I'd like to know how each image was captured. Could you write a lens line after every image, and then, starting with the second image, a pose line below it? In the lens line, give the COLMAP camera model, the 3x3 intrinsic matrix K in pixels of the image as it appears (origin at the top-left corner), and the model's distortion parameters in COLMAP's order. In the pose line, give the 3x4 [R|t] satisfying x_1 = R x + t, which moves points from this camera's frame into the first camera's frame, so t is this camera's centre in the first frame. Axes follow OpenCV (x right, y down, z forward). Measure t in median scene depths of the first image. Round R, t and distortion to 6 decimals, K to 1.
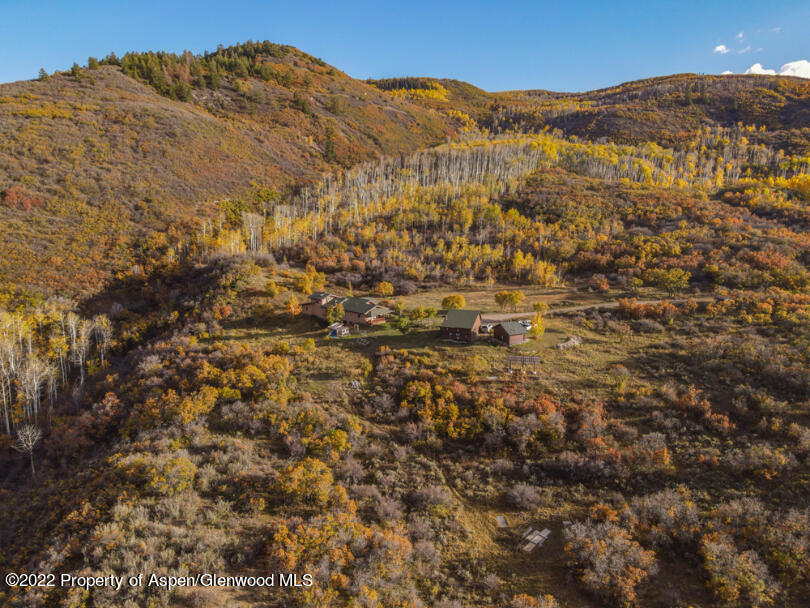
lens RADIAL K [[607.3, 0, 403.1], [0, 607.3, 303.4], [0, 0, 1]] dist [0.005995, 0.014324]
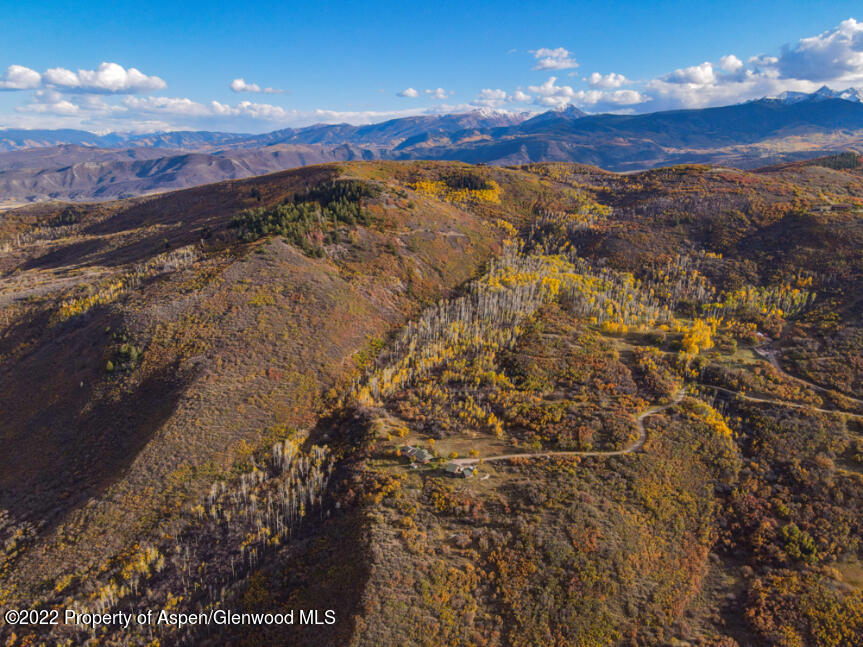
lens RADIAL K [[647.0, 0, 432.0], [0, 647.0, 323.4], [0, 0, 1]] dist [0.005995, 0.014324]
pose [[0.996923, 0.030790, -0.072091, 0.077373], [-0.025946, 0.997403, 0.067194, -0.349507], [0.073973, -0.065116, 0.995132, -0.858018]]
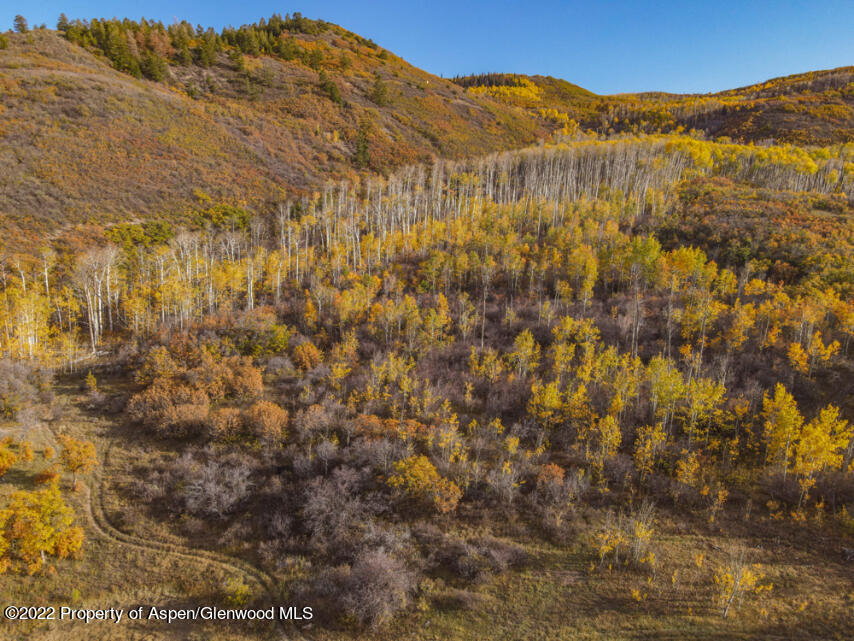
lens RADIAL K [[640.3, 0, 421.5], [0, 640.3, 321.2], [0, 0, 1]] dist [0.005995, 0.014324]
pose [[0.994763, 0.024695, -0.099185, 0.024590], [-0.027016, 0.999390, -0.022127, -0.064984], [0.098578, 0.024691, 0.994823, 0.390569]]
